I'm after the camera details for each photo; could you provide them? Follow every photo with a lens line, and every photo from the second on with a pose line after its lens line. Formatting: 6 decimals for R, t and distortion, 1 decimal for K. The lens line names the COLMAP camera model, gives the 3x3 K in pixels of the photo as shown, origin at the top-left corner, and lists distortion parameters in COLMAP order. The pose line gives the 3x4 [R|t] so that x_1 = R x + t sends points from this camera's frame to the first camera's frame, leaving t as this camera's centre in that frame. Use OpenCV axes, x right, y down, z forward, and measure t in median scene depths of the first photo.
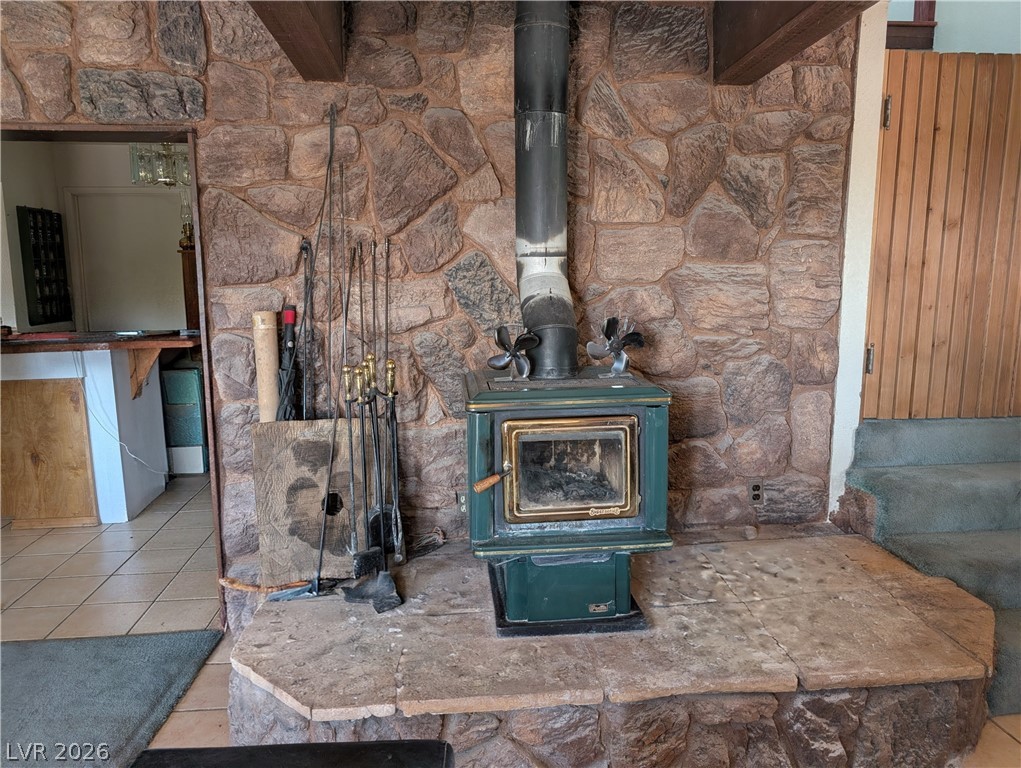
lens RADIAL K [[743.5, 0, 511.5], [0, 743.5, 388.4], [0, 0, 1]] dist [-0.008141, 0.002313]
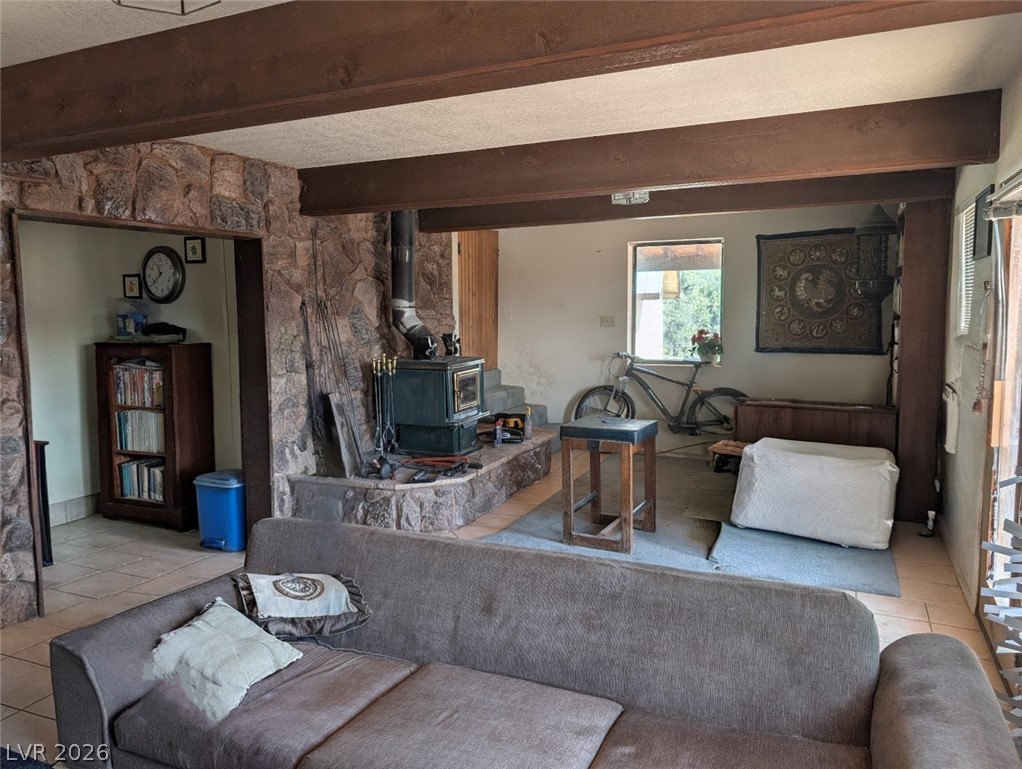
lens RADIAL K [[744.2, 0, 511.9], [0, 744.2, 383.8], [0, 0, 1]] dist [-0.008141, 0.002313]
pose [[0.517381, -0.087641, 0.851256, -1.623895], [0.137030, 0.990391, 0.018682, 0.045776], [-0.844713, 0.106982, 0.524419, -0.388195]]
